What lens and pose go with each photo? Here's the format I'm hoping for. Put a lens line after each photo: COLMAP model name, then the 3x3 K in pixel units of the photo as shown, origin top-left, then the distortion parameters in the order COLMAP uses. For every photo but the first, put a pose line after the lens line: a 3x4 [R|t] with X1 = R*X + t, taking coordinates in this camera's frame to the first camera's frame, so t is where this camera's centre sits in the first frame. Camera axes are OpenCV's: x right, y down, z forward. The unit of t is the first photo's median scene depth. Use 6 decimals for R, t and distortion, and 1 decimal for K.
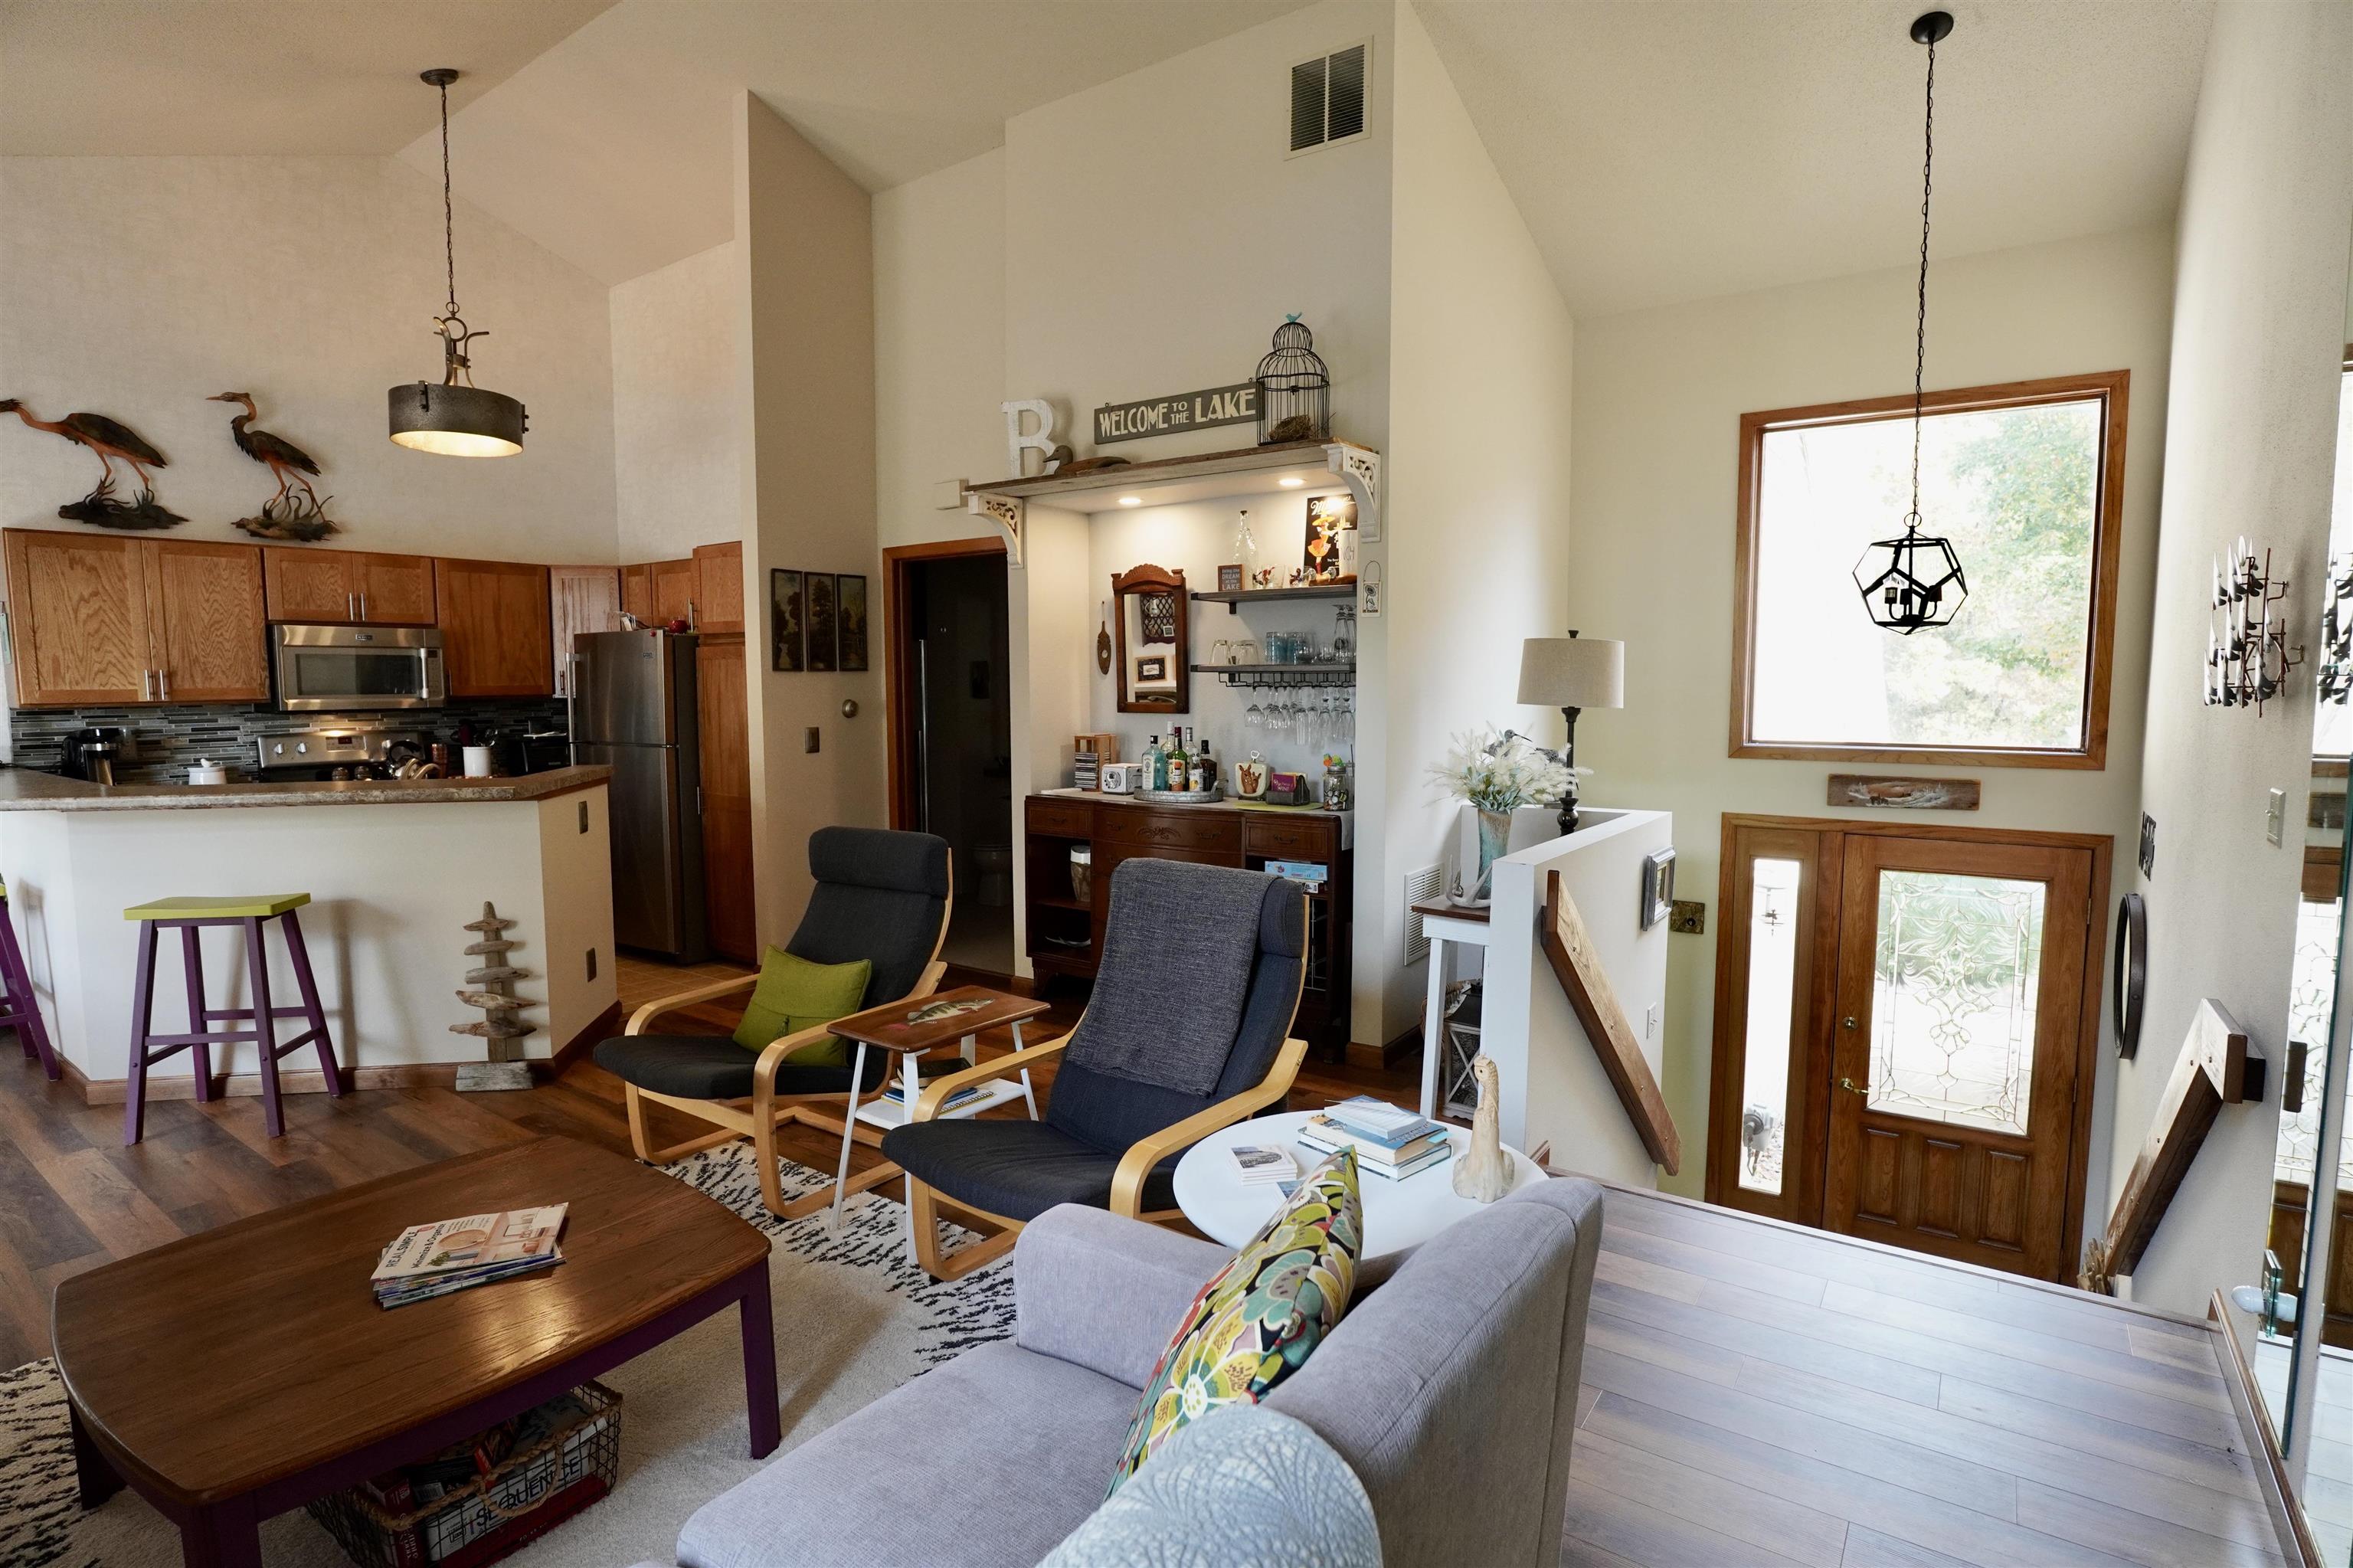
lens RADIAL K [[1185.5, 0, 1150.1], [0, 1185.5, 790.7], [0, 0, 1]] dist [-0.035632, 0.001353]
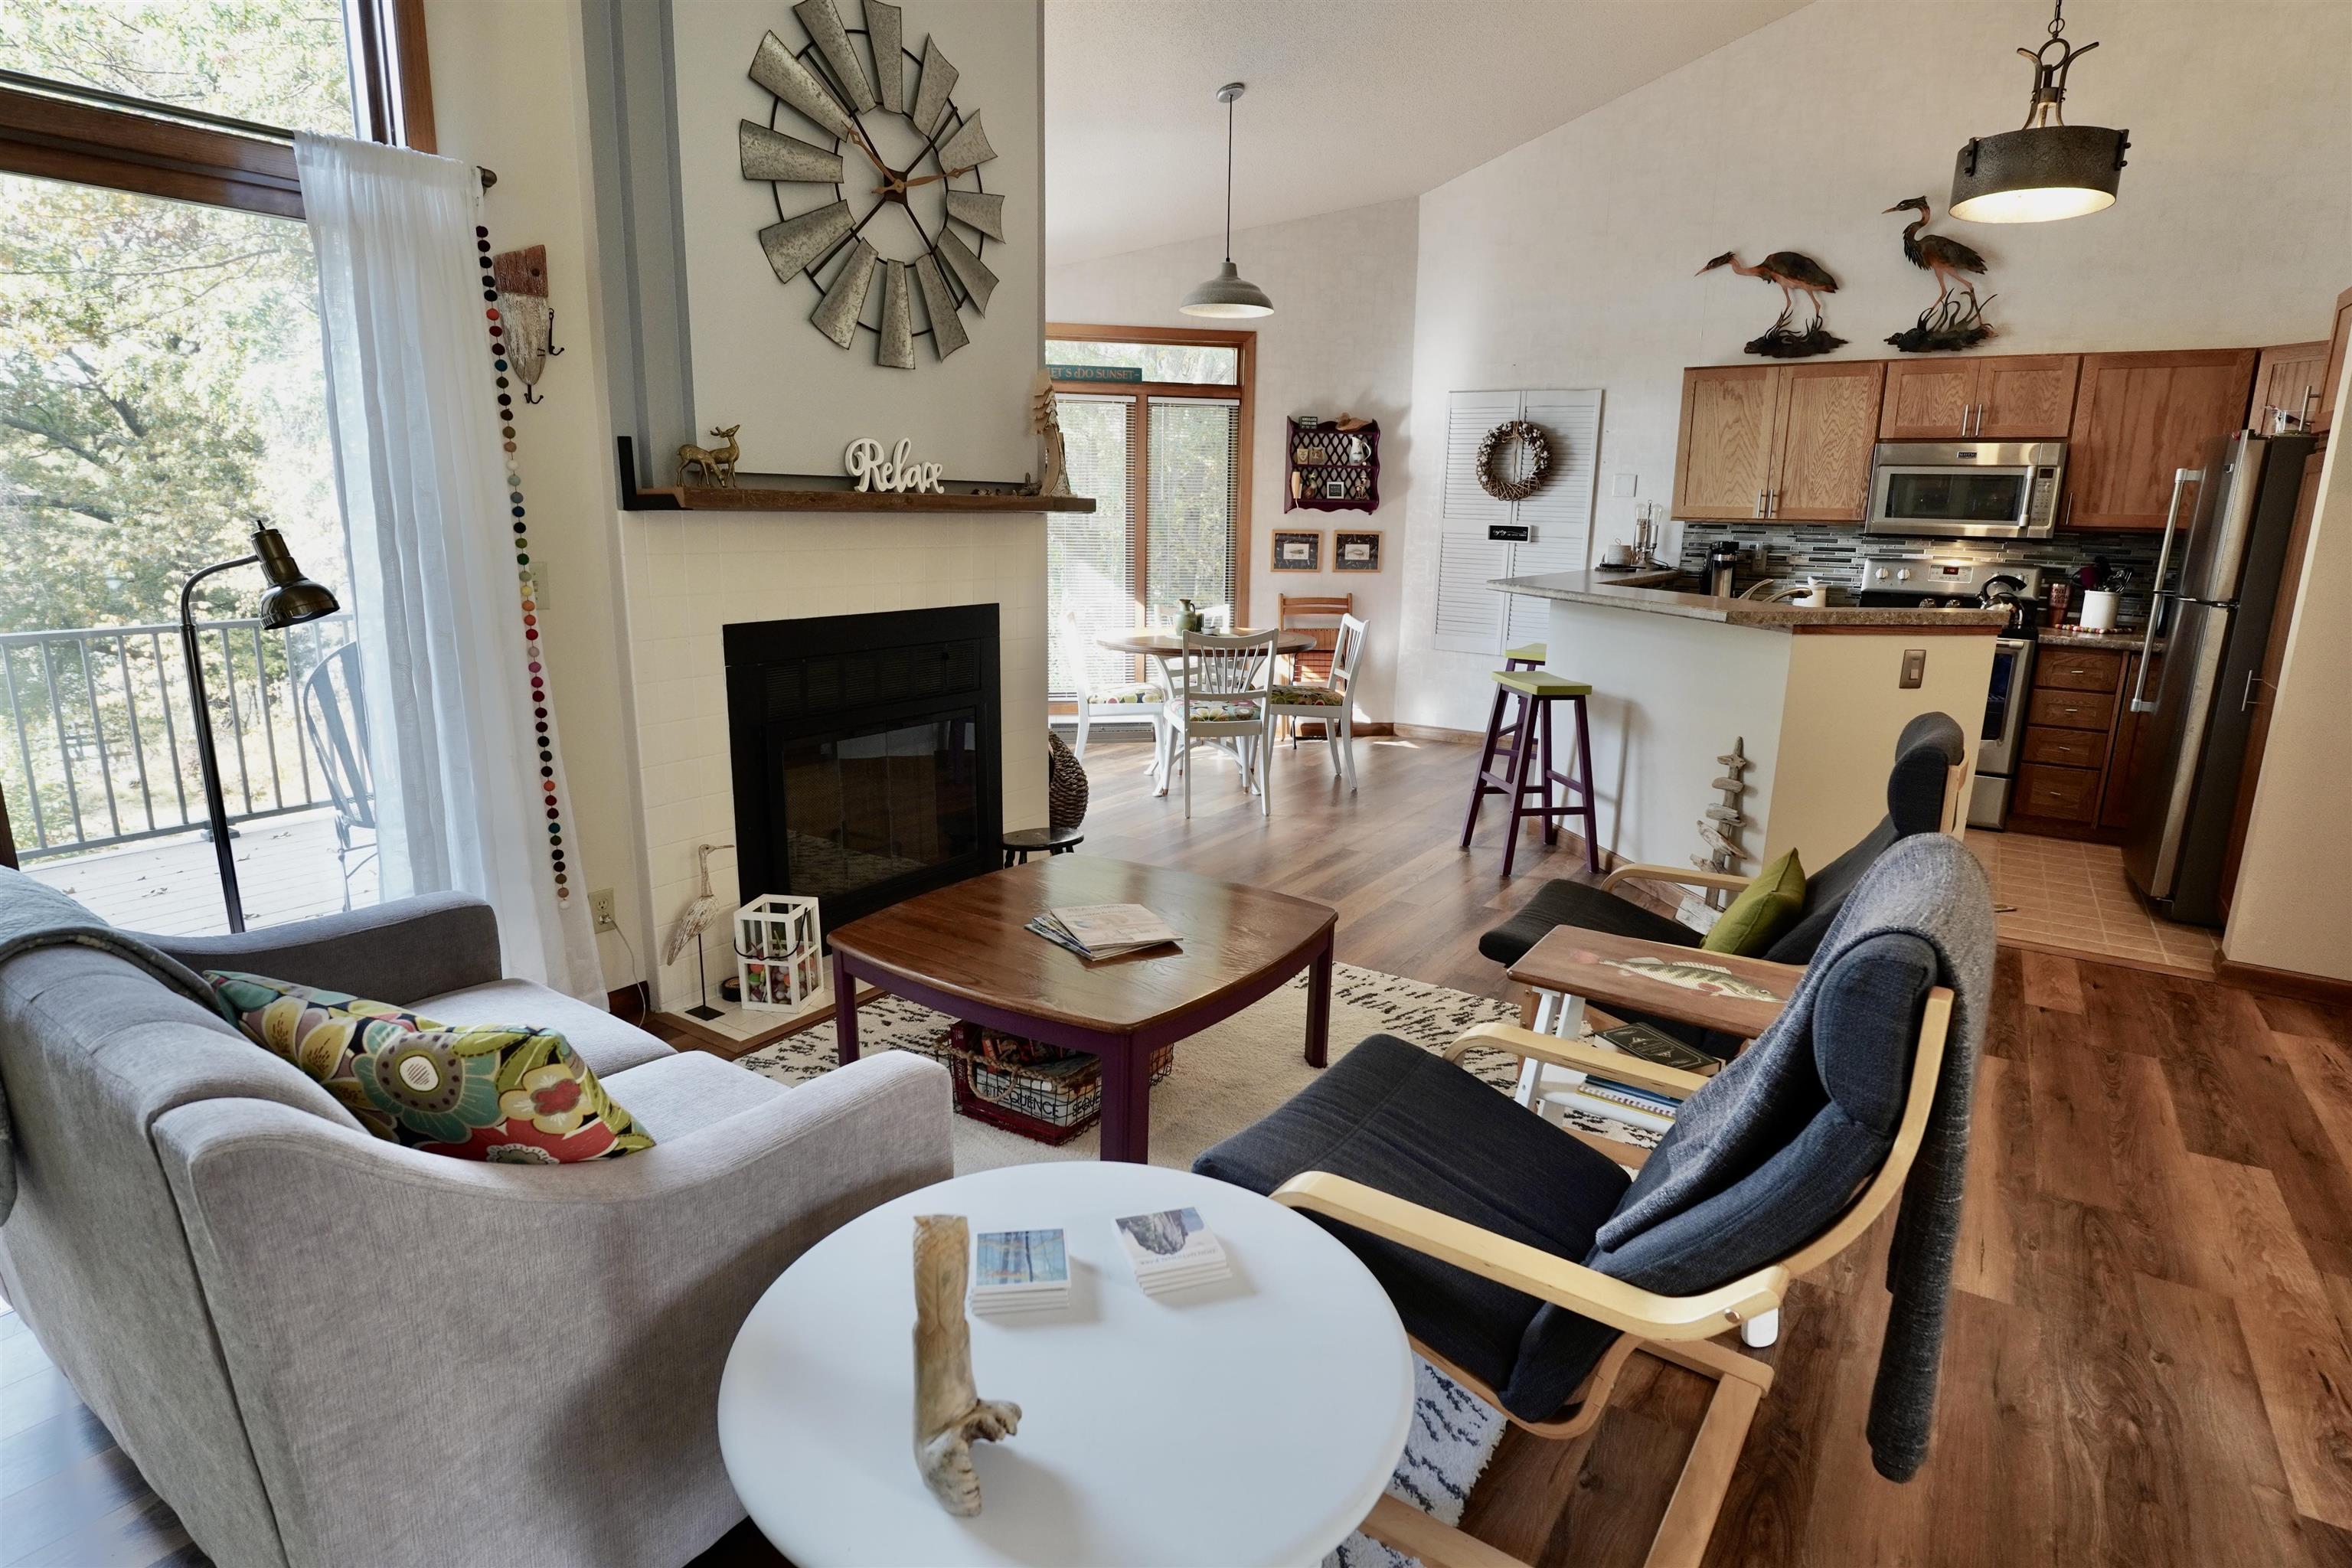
lens RADIAL K [[1184.9, 0, 1149.6], [0, 1184.9, 790.7], [0, 0, 1]] dist [-0.035632, 0.001353]
pose [[0.047919, 0.235726, -0.970638, 0.279275], [-0.107074, 0.967367, 0.229645, -0.023264], [0.993096, 0.092926, 0.071595, 0.411384]]
